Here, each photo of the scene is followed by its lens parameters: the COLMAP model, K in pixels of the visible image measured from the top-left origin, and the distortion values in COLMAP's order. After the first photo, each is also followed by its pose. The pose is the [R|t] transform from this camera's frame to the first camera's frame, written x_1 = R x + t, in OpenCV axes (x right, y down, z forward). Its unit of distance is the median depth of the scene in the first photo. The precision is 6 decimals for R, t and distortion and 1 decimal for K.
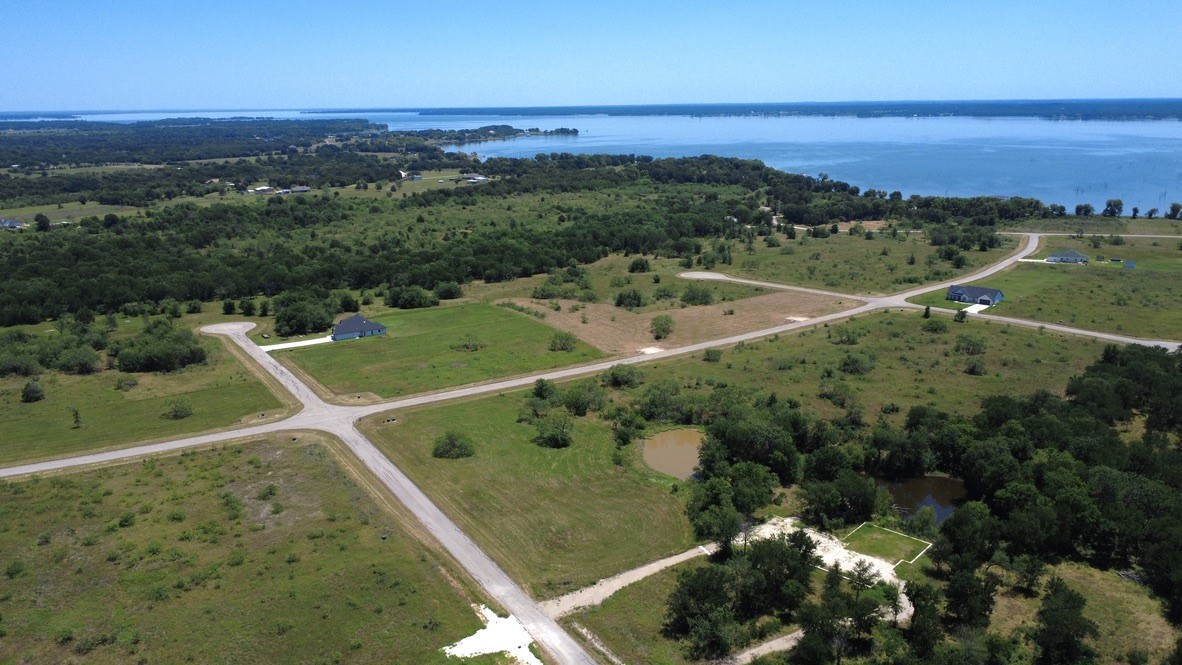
lens RADIAL K [[888.7, 0, 587.1], [0, 888.7, 331.7], [0, 0, 1]] dist [0.006235, -0.007478]
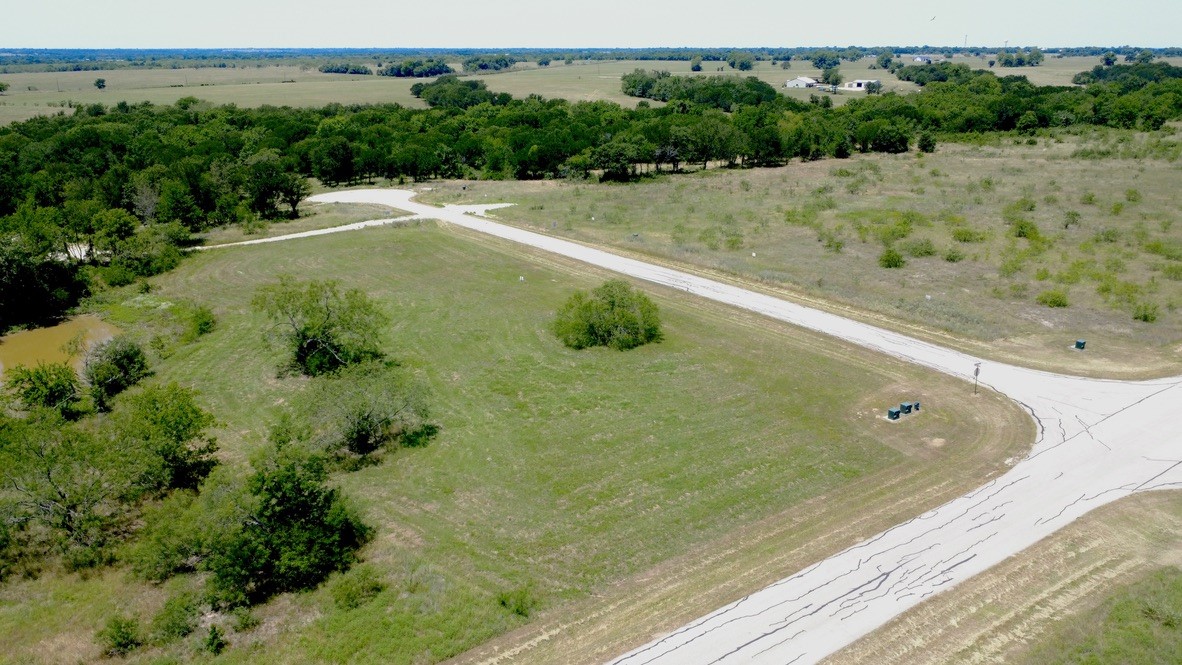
lens RADIAL K [[888.7, 0, 587.1], [0, 888.7, 331.7], [0, 0, 1]] dist [0.006235, -0.007478]
pose [[-0.998569, 0.028038, -0.045536, -0.119857], [-0.000769, 0.843912, 0.536481, -0.072051], [0.053470, 0.535749, -0.842683, 1.288837]]
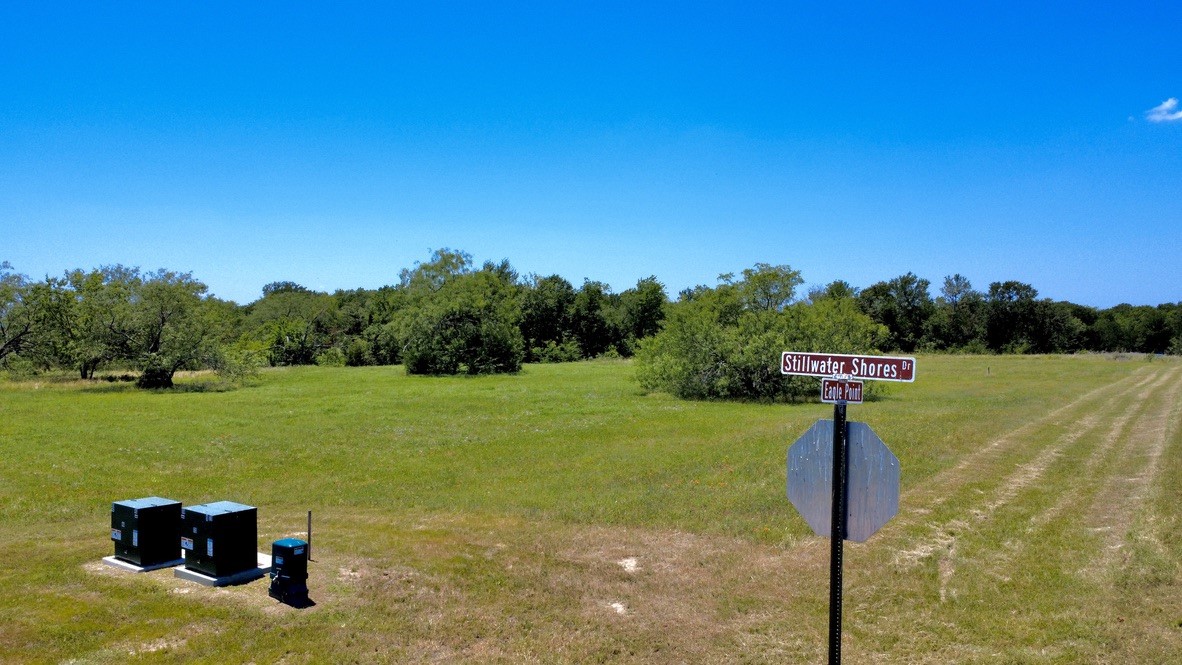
lens RADIAL K [[888.7, 0, 587.1], [0, 888.7, 331.7], [0, 0, 1]] dist [0.006235, -0.007478]
pose [[-0.387319, 0.002891, 0.921941, -0.285366], [0.241816, 0.965303, 0.098563, 0.096075], [-0.889668, 0.261115, -0.374579, 1.059206]]
